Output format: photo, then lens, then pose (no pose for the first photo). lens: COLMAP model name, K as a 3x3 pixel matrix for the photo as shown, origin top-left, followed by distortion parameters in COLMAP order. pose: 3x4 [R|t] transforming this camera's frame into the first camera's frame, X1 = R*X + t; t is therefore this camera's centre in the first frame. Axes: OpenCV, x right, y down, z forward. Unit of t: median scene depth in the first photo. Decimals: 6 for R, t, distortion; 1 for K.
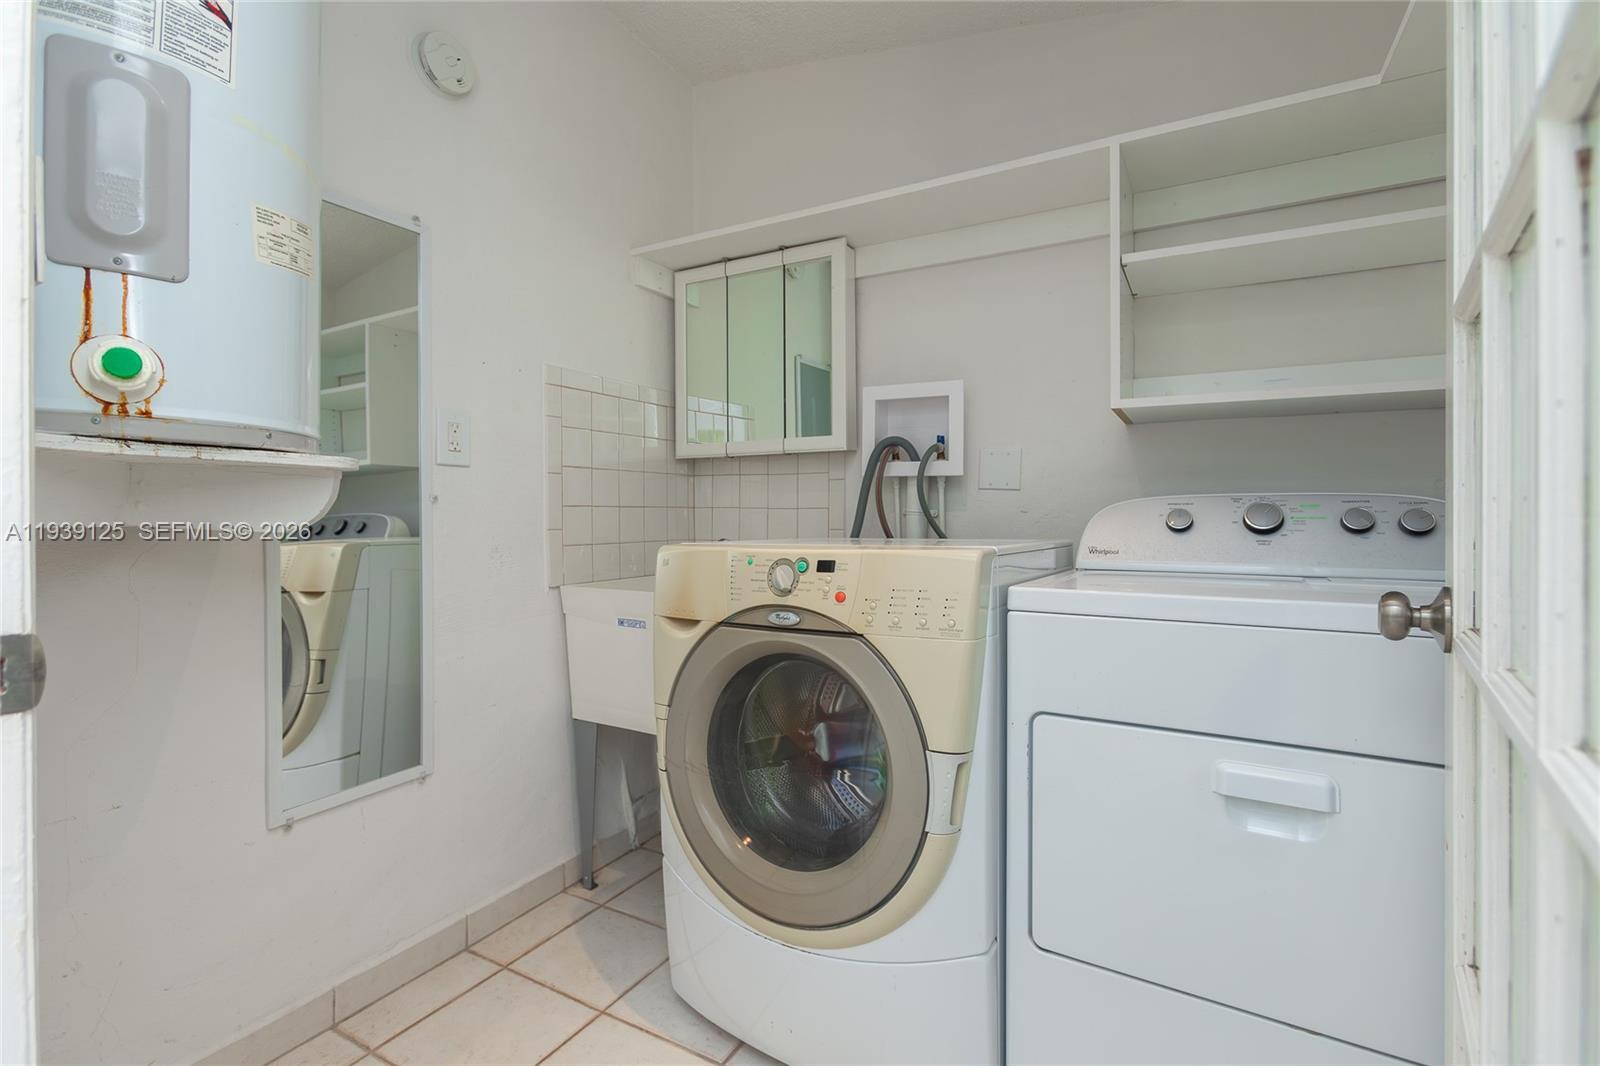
lens RADIAL K [[735.7, 0, 794.4], [0, 735.7, 531.2], [0, 0, 1]] dist [0.000605, 0.001027]
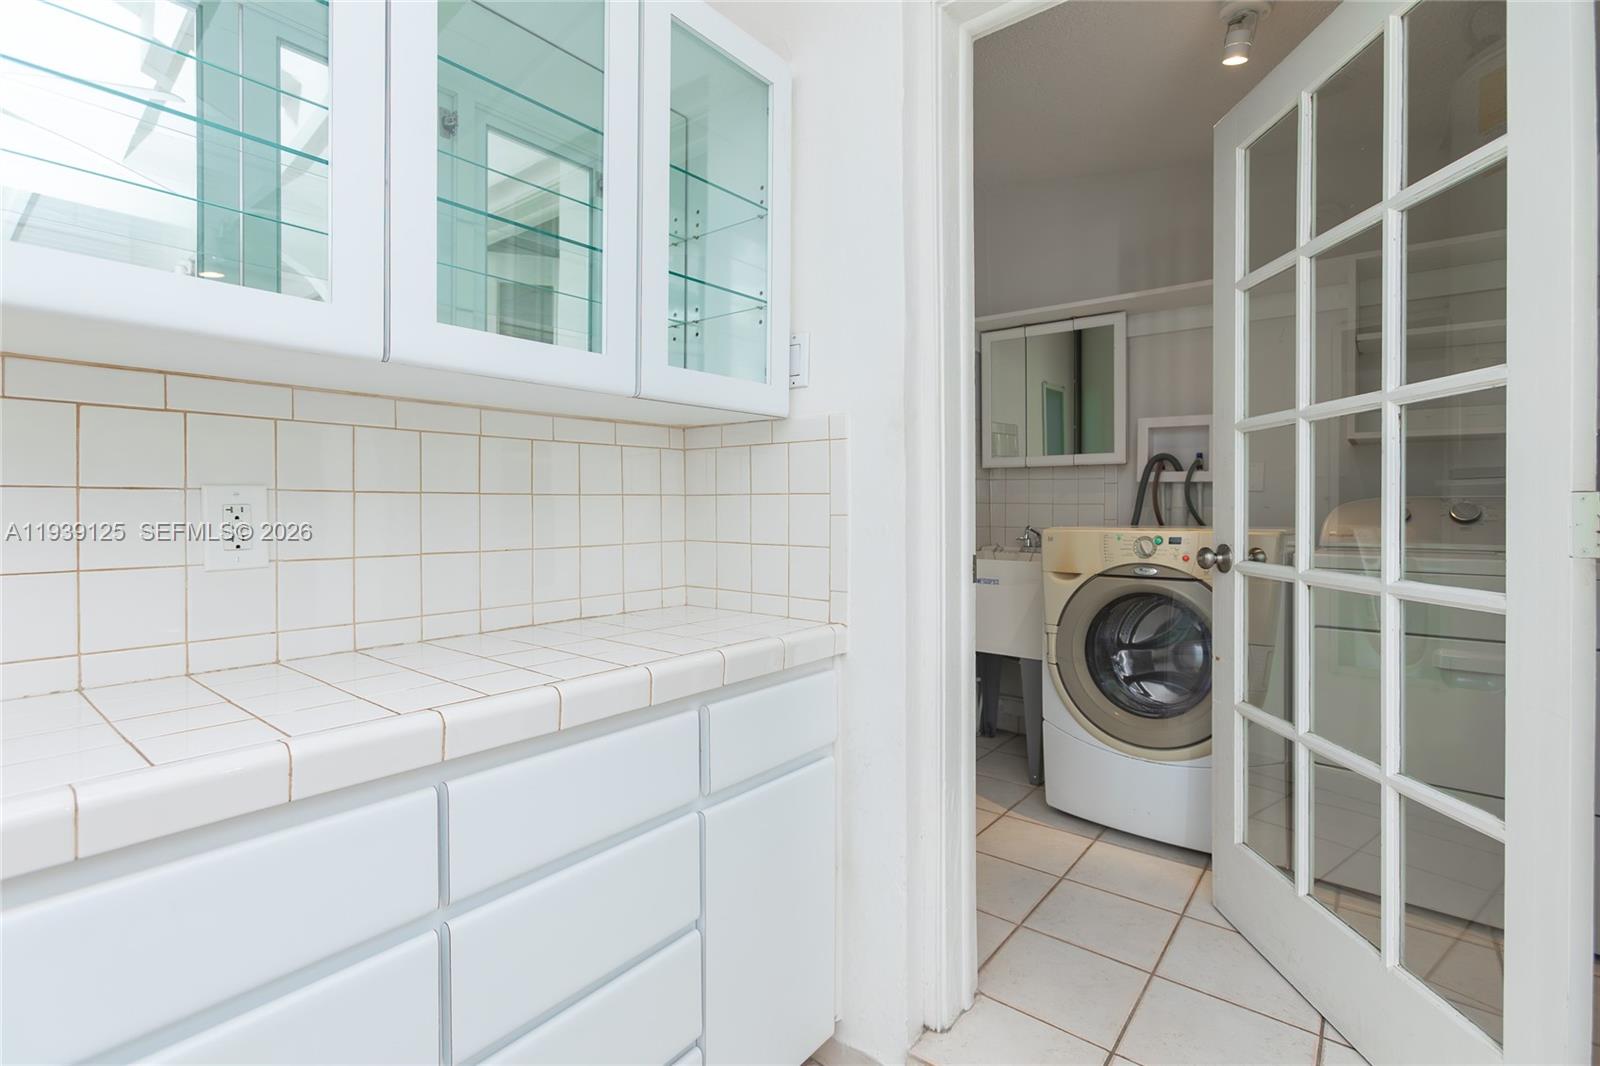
lens RADIAL K [[735.7, 0, 802.4], [0, 735.7, 525.1], [0, 0, 1]] dist [0.000605, 0.001027]
pose [[0.988142, 0.004563, -0.153473, -0.372424], [-0.003842, 0.999980, 0.004994, 0.004146], [0.153493, -0.004346, 0.988140, -0.556108]]
